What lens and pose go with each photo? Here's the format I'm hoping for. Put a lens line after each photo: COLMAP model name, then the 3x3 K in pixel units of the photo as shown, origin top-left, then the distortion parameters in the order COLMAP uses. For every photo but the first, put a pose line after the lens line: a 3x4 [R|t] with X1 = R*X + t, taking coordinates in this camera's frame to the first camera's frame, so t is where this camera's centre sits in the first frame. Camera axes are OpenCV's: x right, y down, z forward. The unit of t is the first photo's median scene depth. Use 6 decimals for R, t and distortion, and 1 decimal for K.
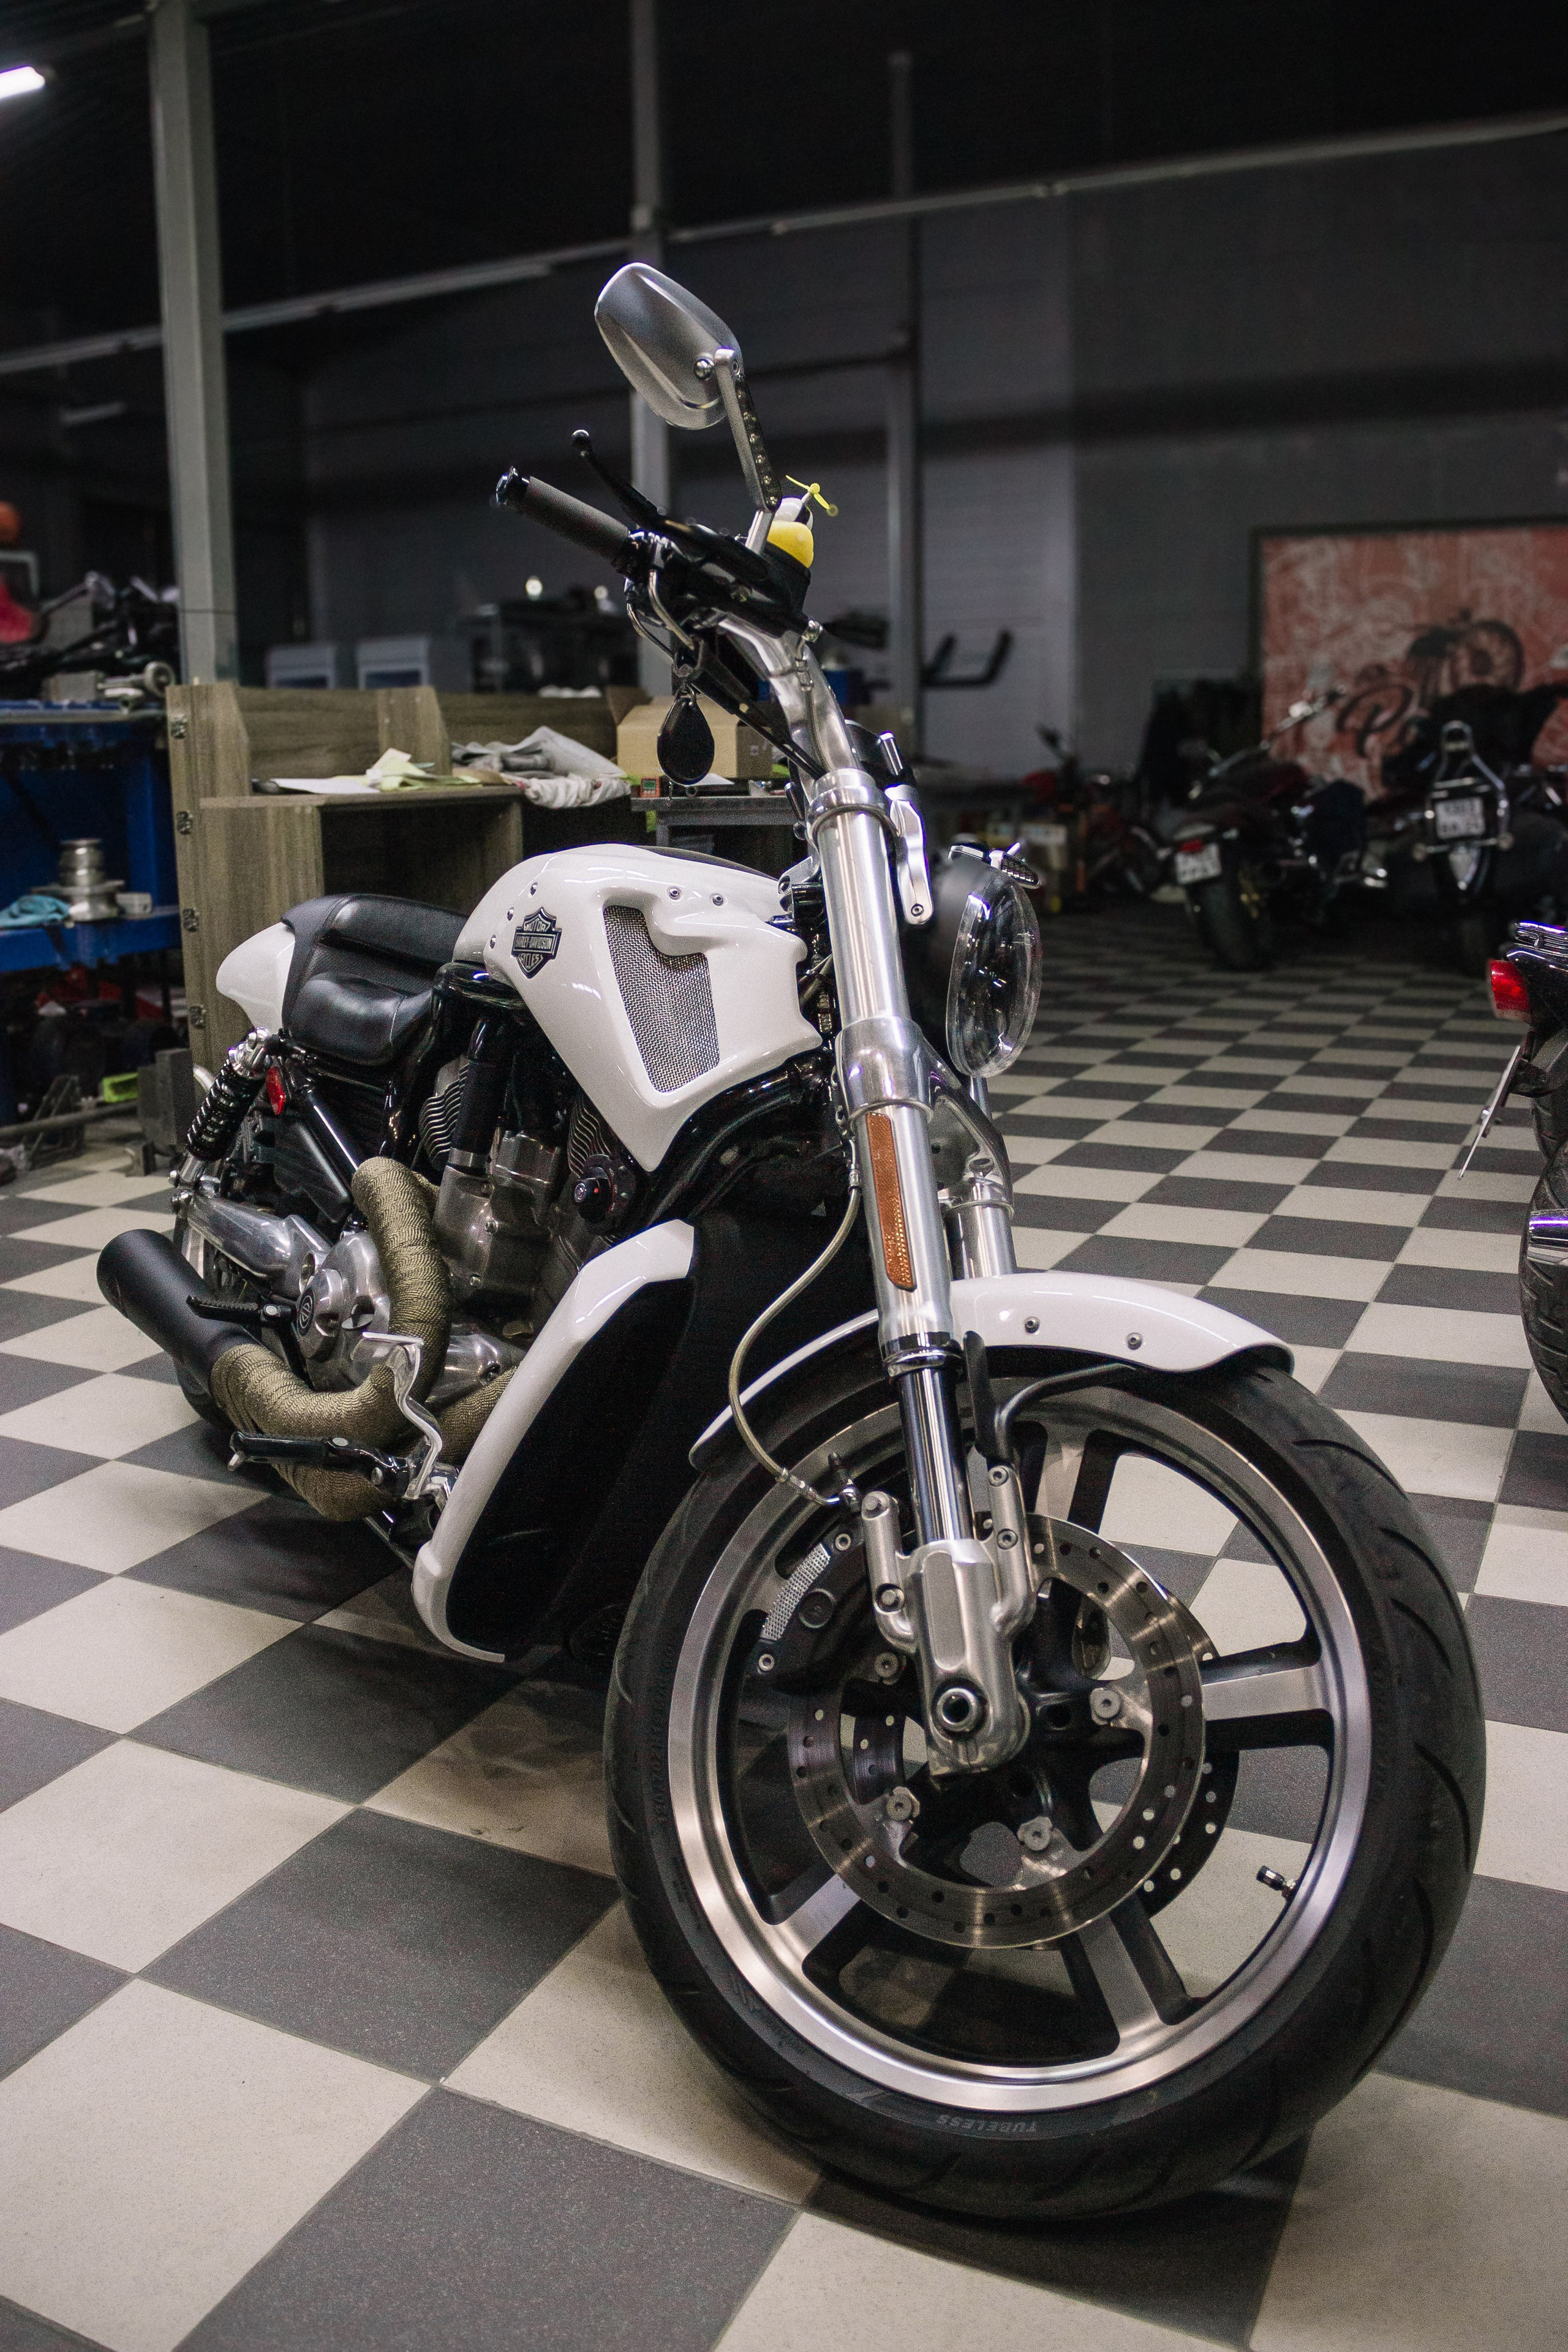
lens RADIAL K [[1902.2, 0, 784.0], [0, 1902.2, 1176.0], [0, 0, 1]] dist [-0.174782, 0.120205]
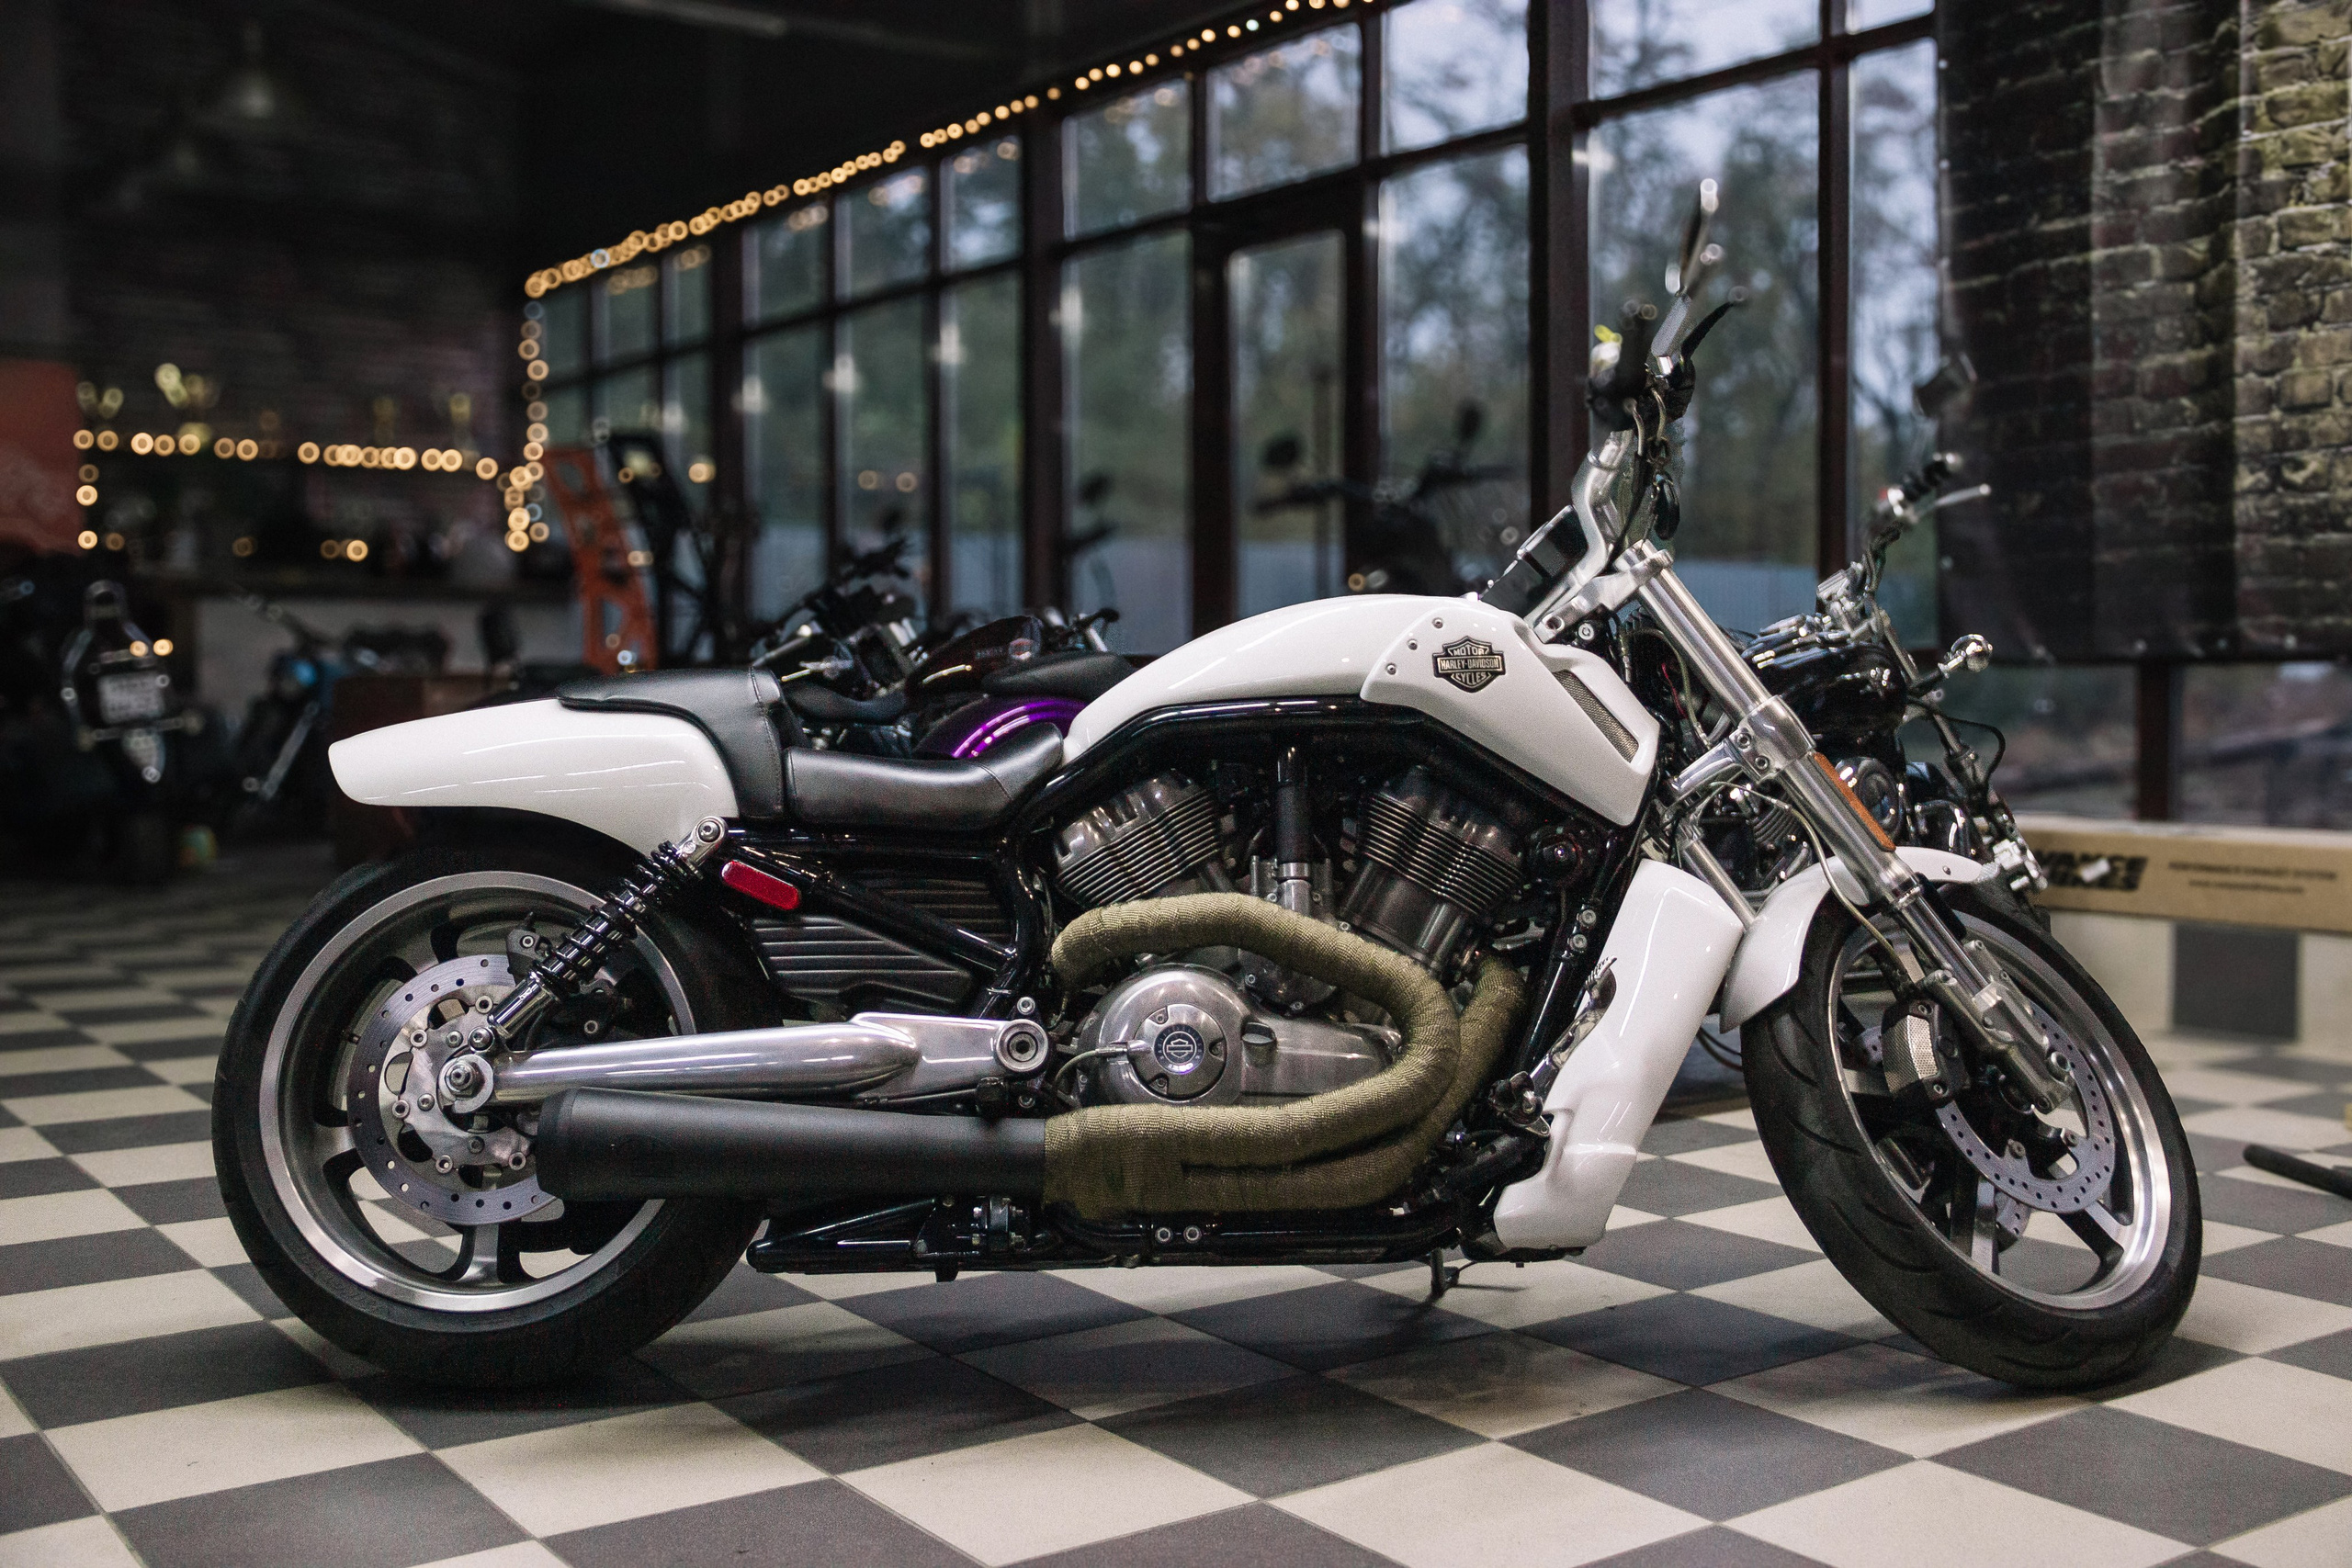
lens RADIAL K [[2338.1, 0, 1232.3], [0, 2338.1, 779.2], [0, 0, 1]] dist [-0.029568, 0.006271]
pose [[0.474822, -0.022219, 0.879802, -1.115974], [0.178902, 0.981246, -0.071771, 0.022825], [-0.861707, 0.191477, 0.469892, 0.310979]]
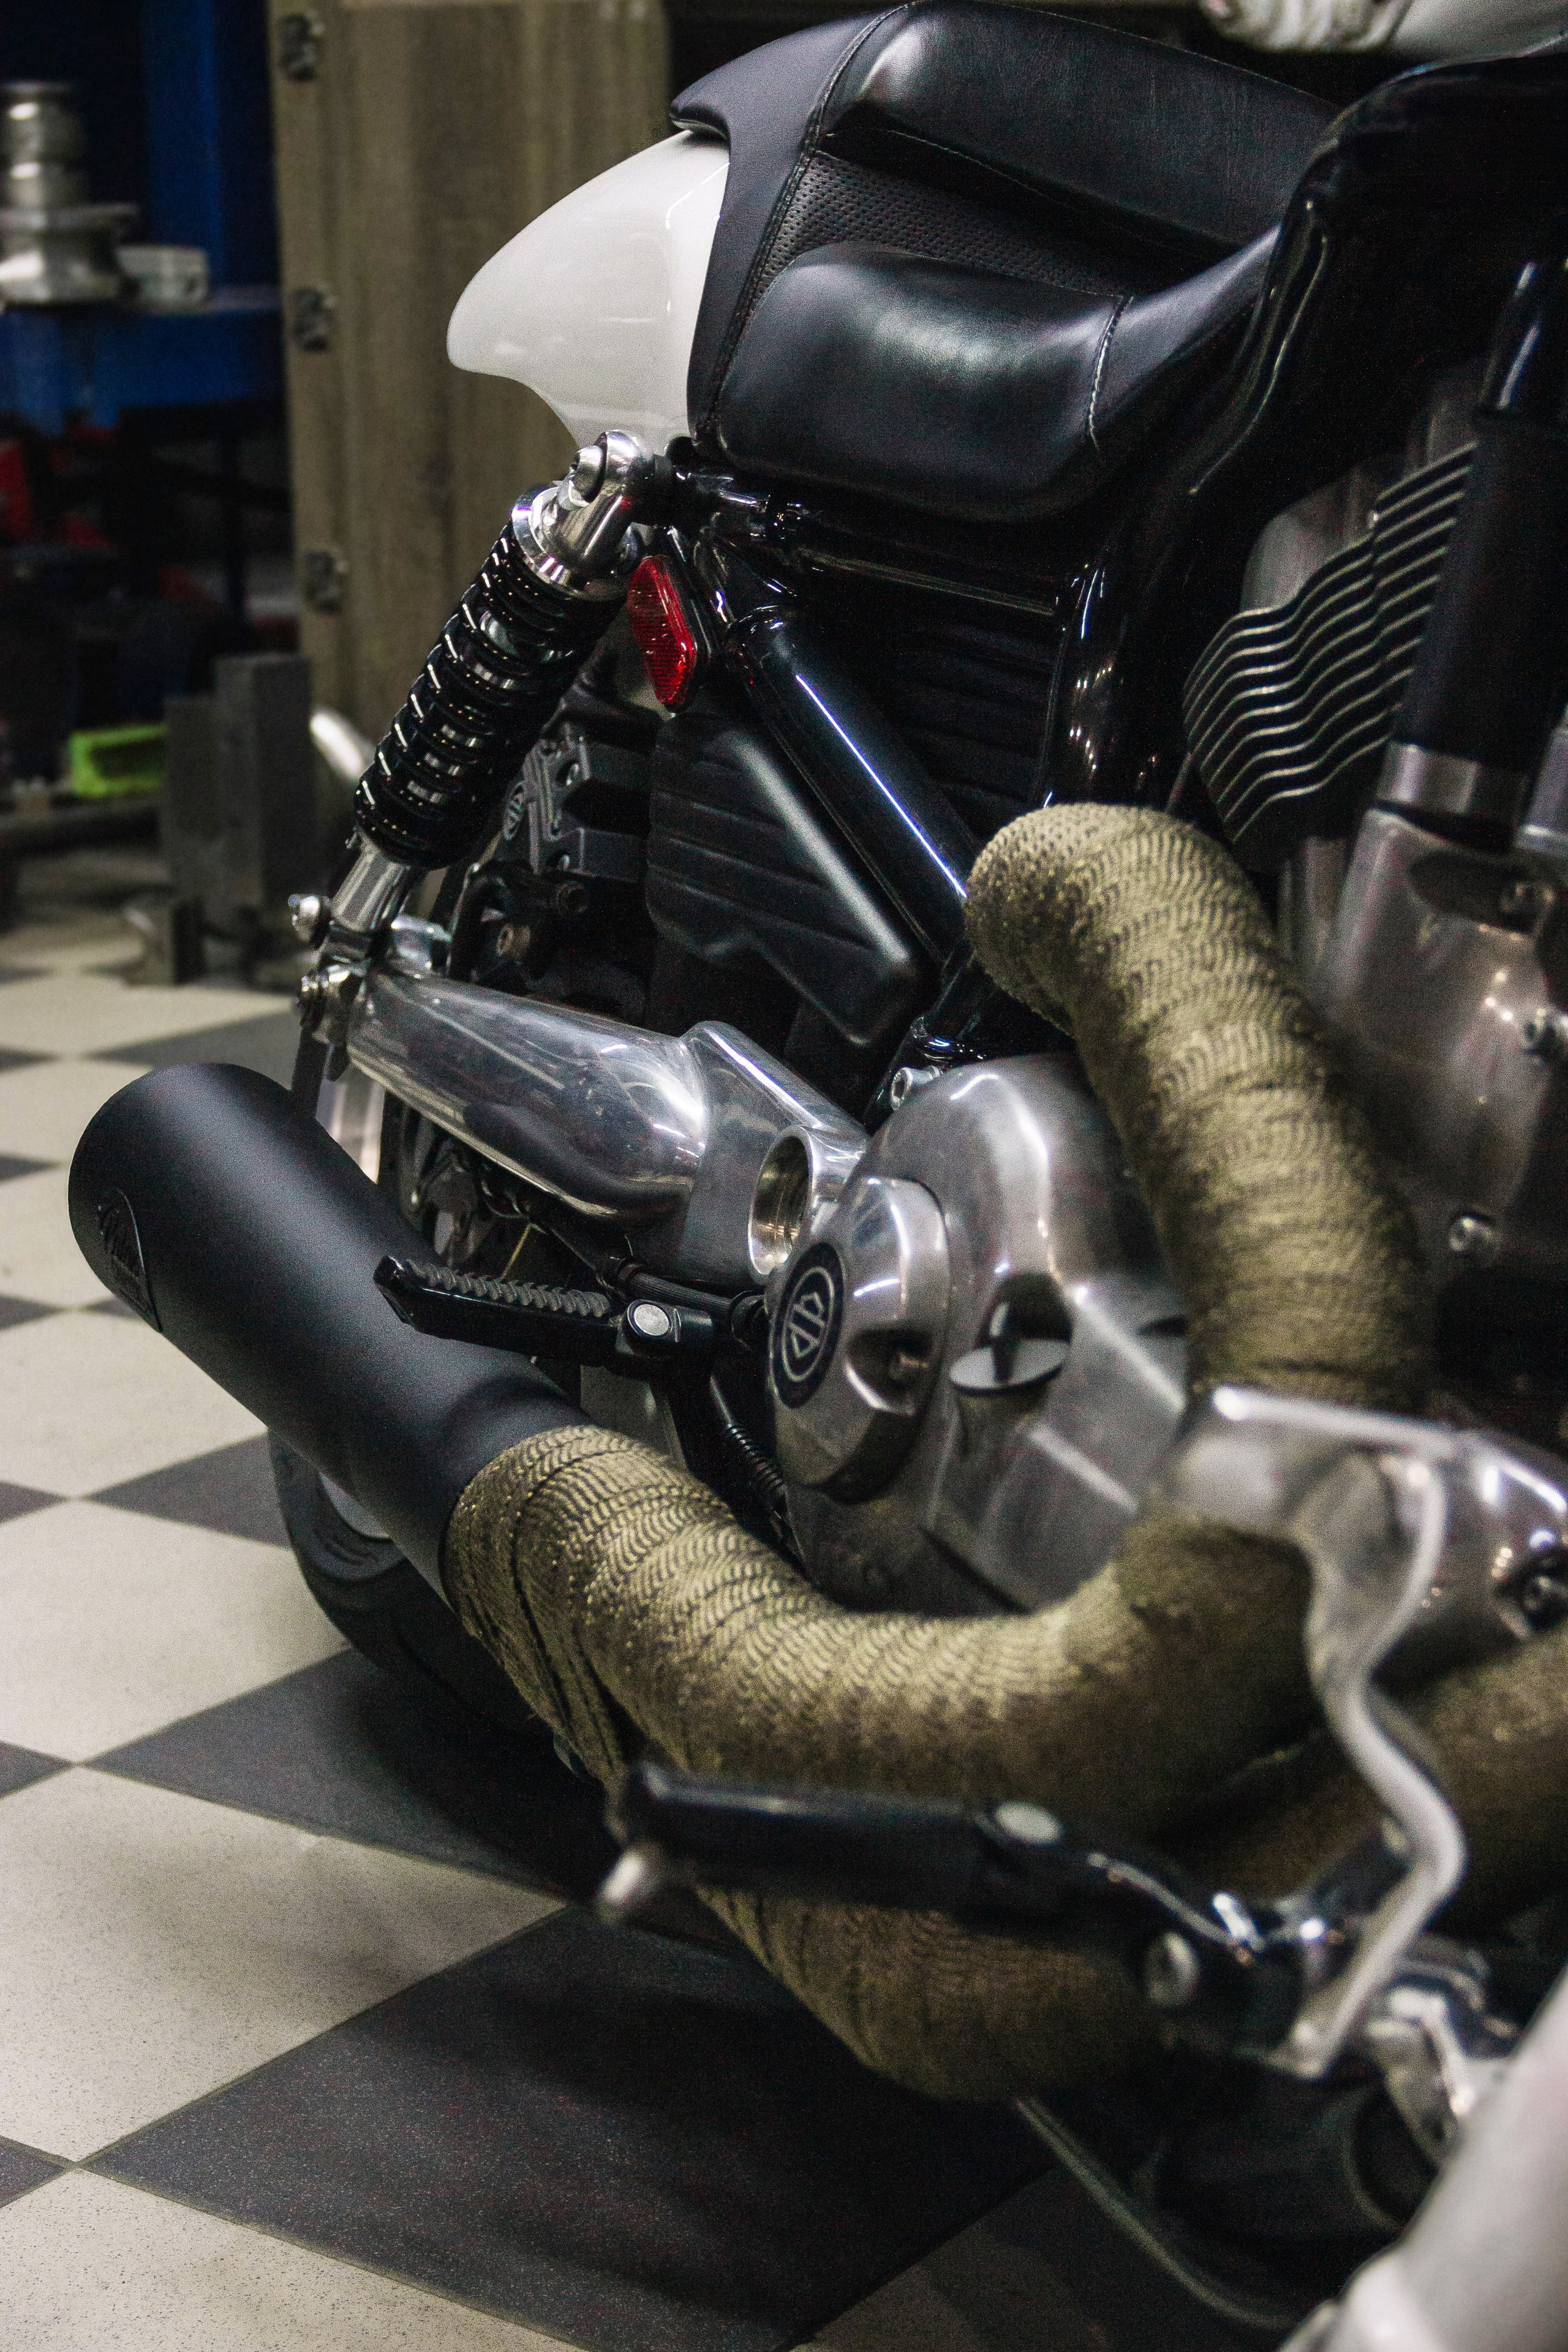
lens RADIAL K [[4322.9, 0, 784.0], [0, 4322.9, 1176.0], [0, 0, 1]] dist [0.237297, 0.253775]
pose [[0.982734, 0.047766, -0.178754, -0.118436], [-0.044869, 0.998788, 0.020220, 0.030706], [0.179503, -0.011851, 0.983686, 0.293956]]
